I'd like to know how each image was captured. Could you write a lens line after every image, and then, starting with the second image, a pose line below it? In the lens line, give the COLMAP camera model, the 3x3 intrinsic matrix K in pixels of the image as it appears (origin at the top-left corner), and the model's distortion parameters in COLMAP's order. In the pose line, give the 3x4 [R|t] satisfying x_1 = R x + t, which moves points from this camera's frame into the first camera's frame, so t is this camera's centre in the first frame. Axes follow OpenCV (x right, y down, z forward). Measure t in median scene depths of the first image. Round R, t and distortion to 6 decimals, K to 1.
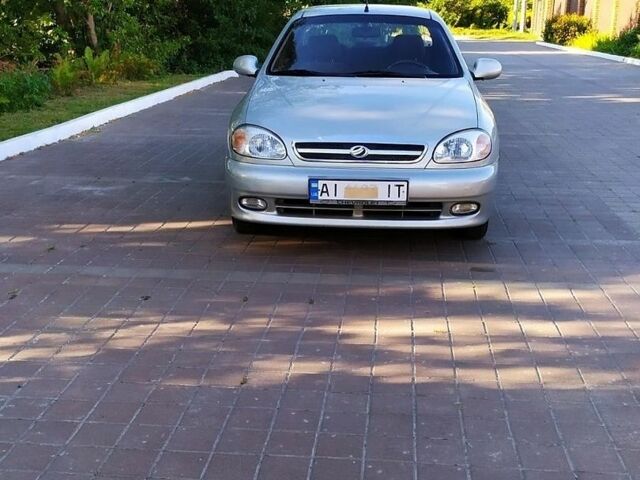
lens RADIAL K [[812.1, 0, 321.0], [0, 812.1, 238.9], [0, 0, 1]] dist [0.100767, 0.000000]
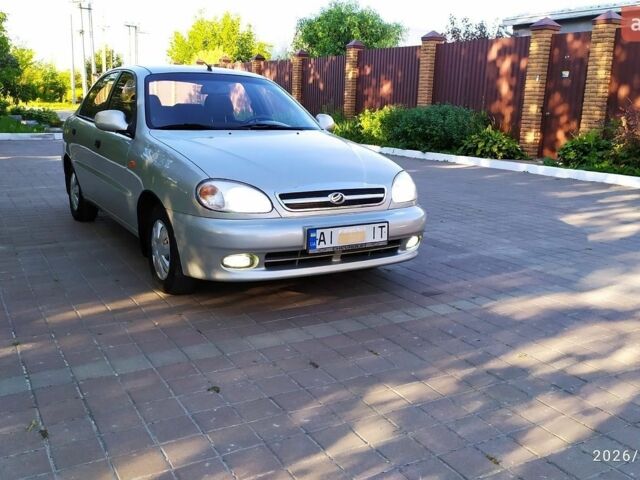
lens RADIAL K [[644.1, 0, 319.6], [0, 644.1, 241.8], [0, 0, 1]] dist [-0.018906, 0.000000]
pose [[0.819090, -0.112313, 0.562563, -0.436085], [0.134254, 0.990944, 0.002364, -0.057774], [-0.557734, 0.073590, 0.826751, 0.344853]]
